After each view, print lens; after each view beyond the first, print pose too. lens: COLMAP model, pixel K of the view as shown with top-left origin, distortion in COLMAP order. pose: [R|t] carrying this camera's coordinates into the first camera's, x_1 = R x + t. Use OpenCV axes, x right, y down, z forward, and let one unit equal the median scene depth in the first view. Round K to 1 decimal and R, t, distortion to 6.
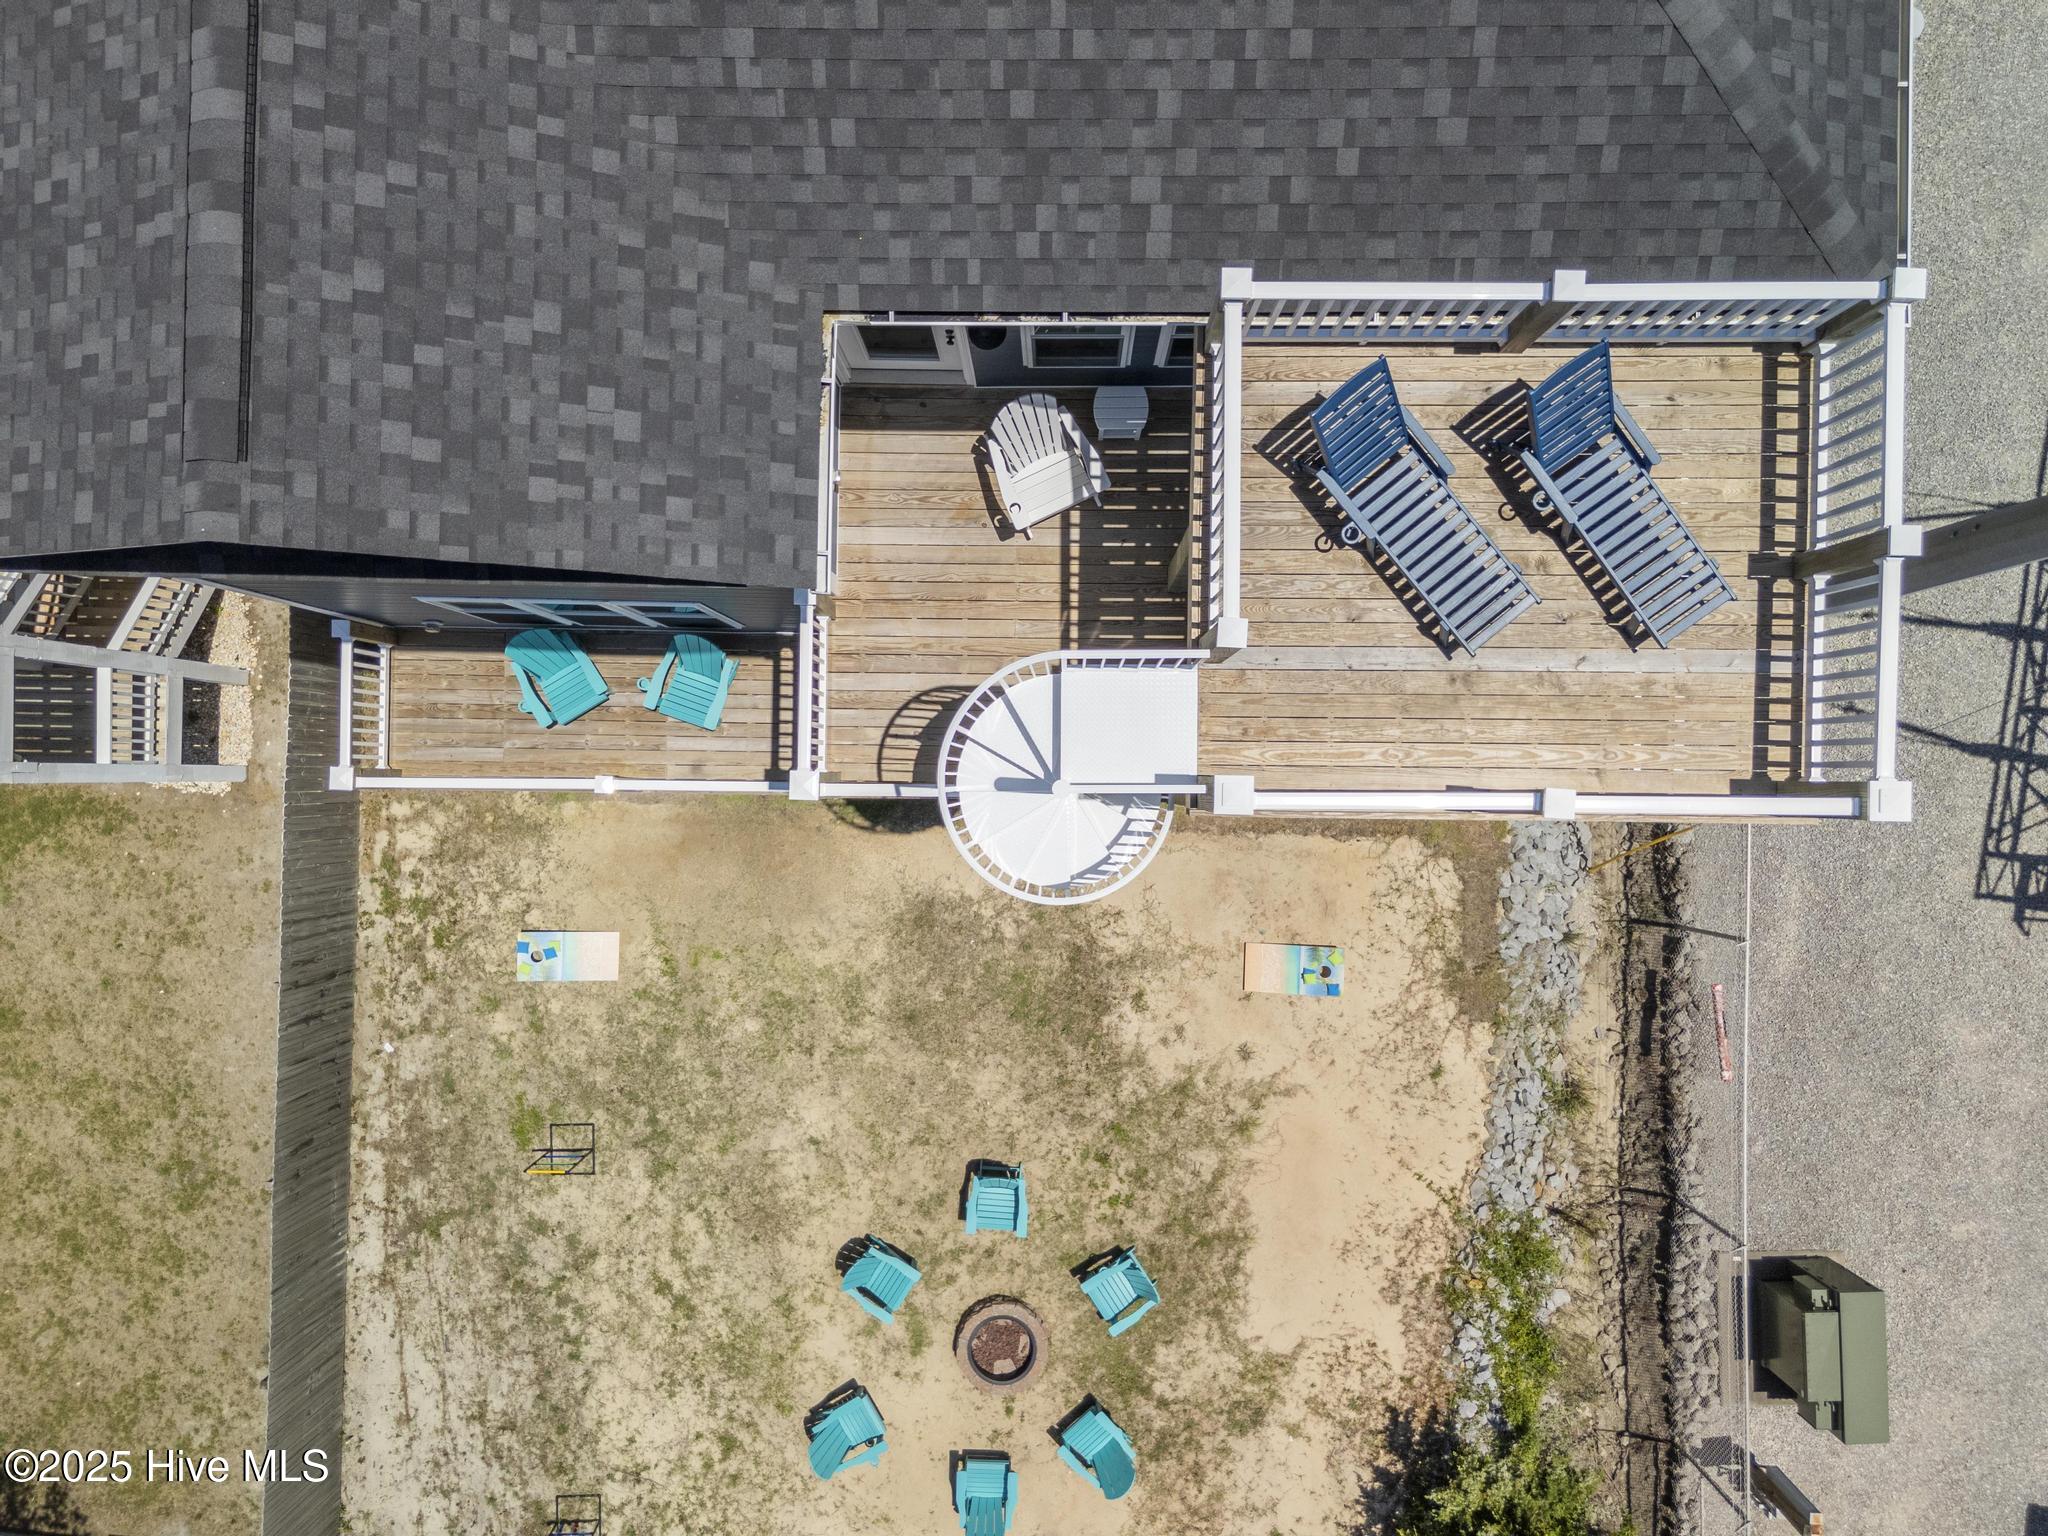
lens RADIAL K [[1513.9, 0, 1035.6], [0, 1513.9, 775.4], [0, 0, 1]] dist [0.067597, -0.068248]
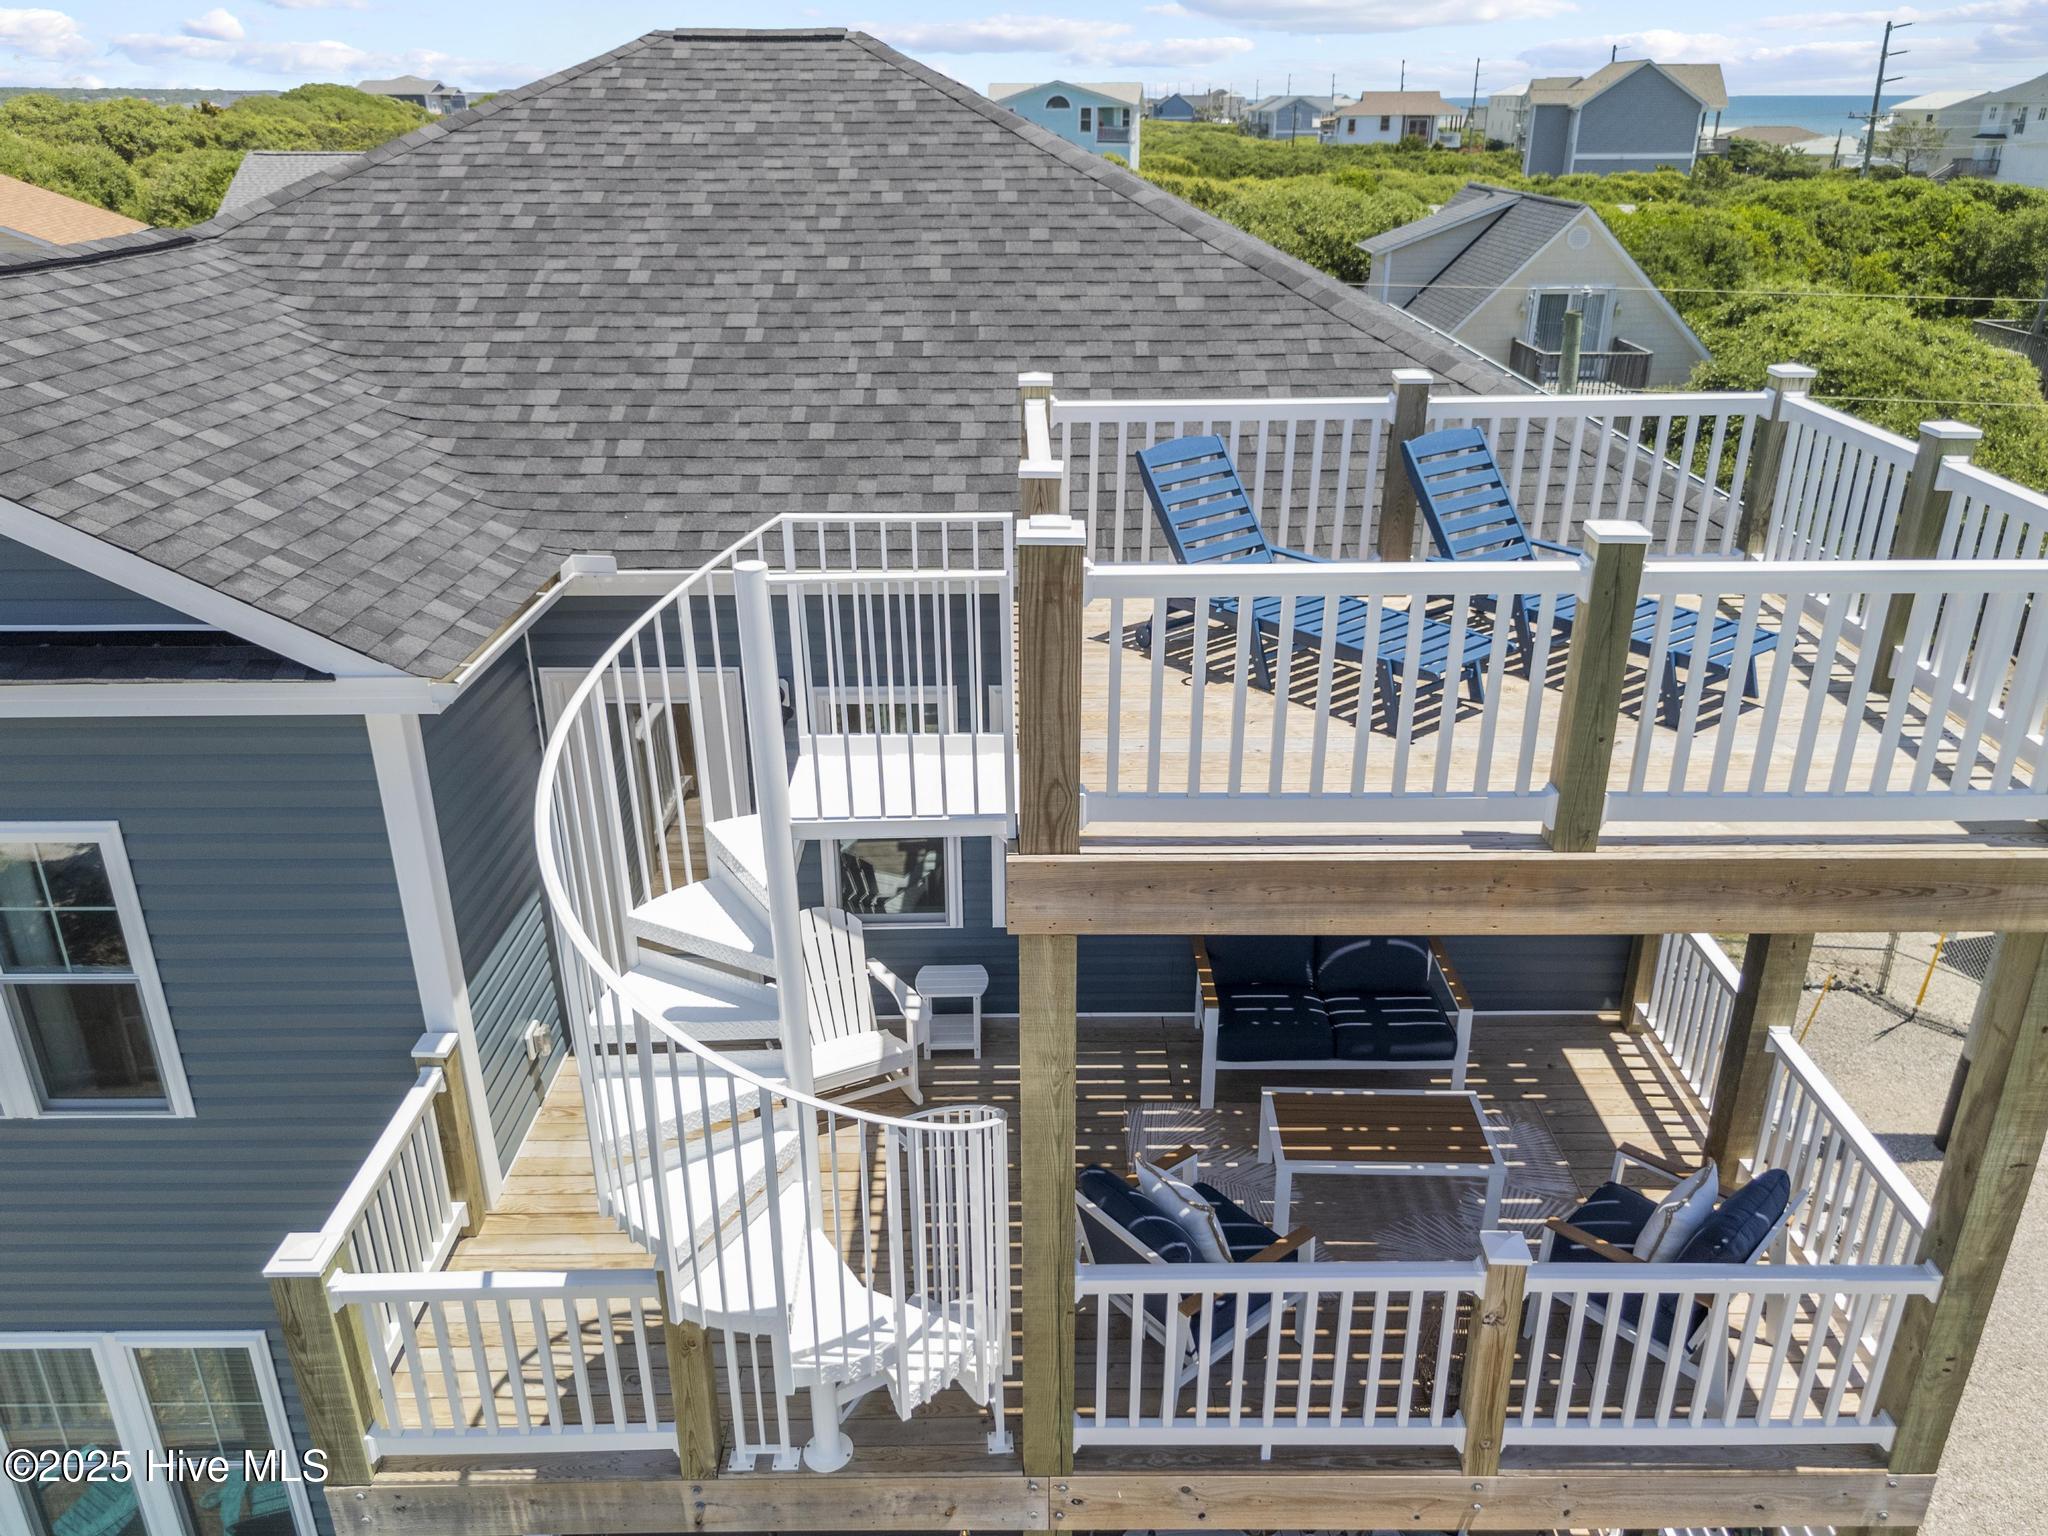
lens RADIAL K [[1518.3, 0, 1033.4], [0, 1518.3, 774.9], [0, 0, 1]] dist [0.066878, -0.070332]
pose [[0.999707, 0.007473, 0.023016, 0.047529], [0.017907, 0.411246, -0.911348, 0.242879], [-0.016276, 0.911494, 0.410992, 0.361455]]
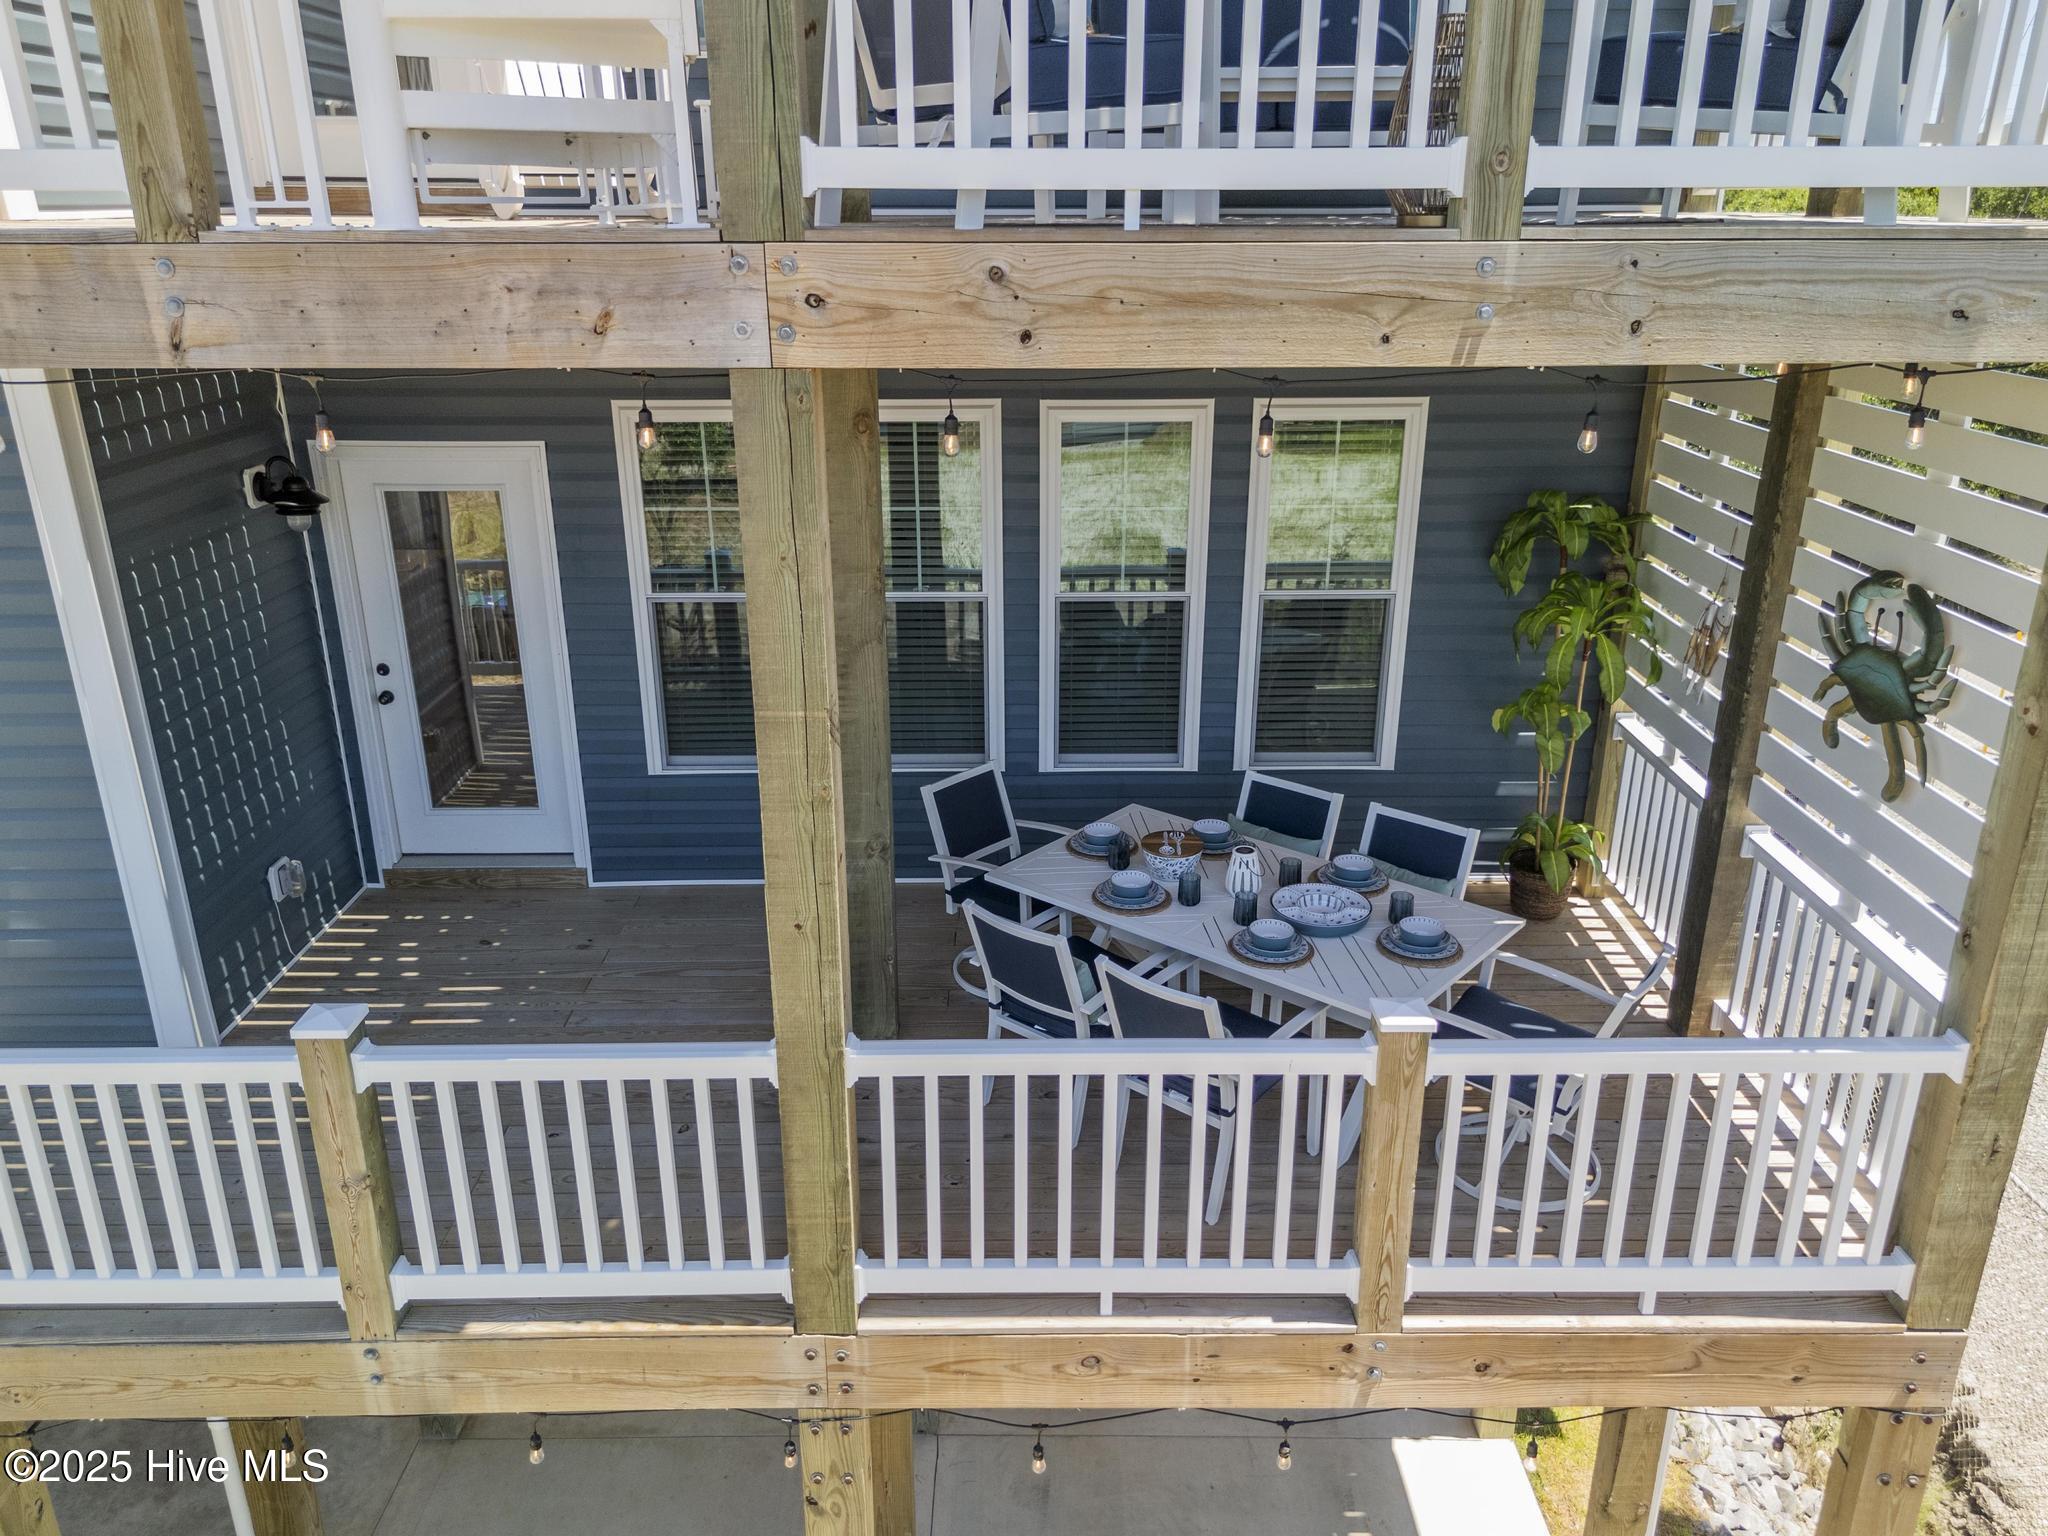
lens RADIAL K [[1518.3, 0, 1033.4], [0, 1518.3, 774.9], [0, 0, 1]] dist [0.066878, -0.070332]
pose [[0.999620, 0.010168, 0.025638, 0.088423], [0.020247, 0.360647, -0.932482, 0.212044], [-0.018728, 0.932647, 0.360304, 0.619614]]
